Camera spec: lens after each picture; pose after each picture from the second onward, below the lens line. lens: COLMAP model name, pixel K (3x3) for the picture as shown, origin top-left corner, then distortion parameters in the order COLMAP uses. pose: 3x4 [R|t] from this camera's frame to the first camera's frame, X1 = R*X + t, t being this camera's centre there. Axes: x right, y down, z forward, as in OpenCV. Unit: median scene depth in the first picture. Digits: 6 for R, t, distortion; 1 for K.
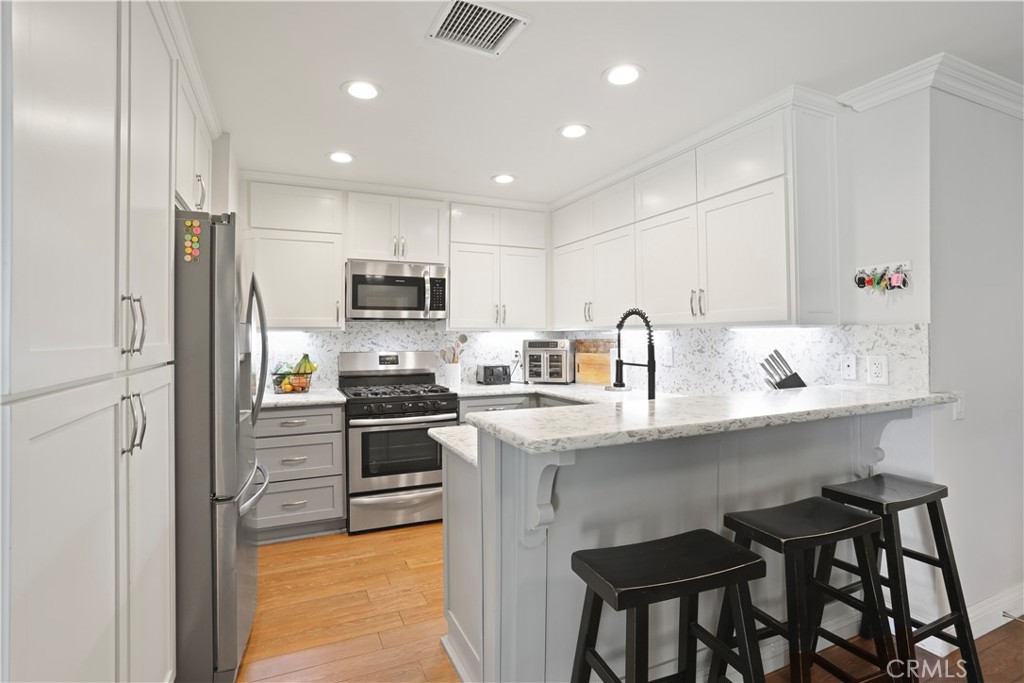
lens RADIAL K [[494.5, 0, 514.1], [0, 494.5, 334.0], [0, 0, 1]] dist [-0.000876, 0.000682]
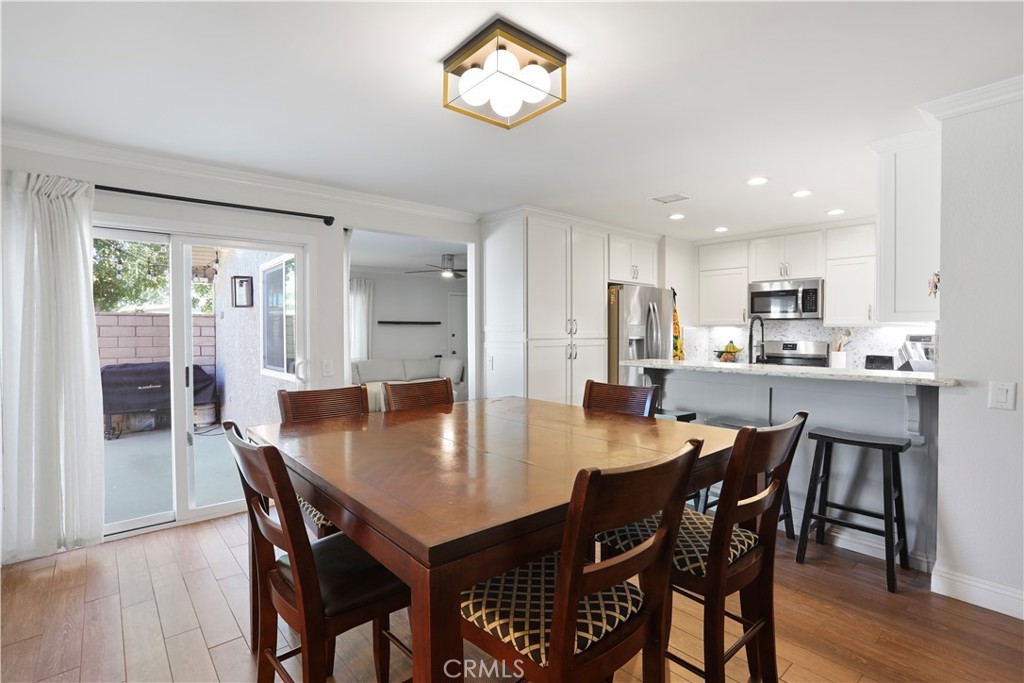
lens RADIAL K [[494.5, 0, 513.4], [0, 494.5, 335.5], [0, 0, 1]] dist [-0.000876, 0.000682]
pose [[0.264166, 0.015305, -0.964356, 1.599106], [-0.003223, 0.999883, 0.014986, 0.000634], [0.964472, -0.000851, 0.264185, -0.282355]]
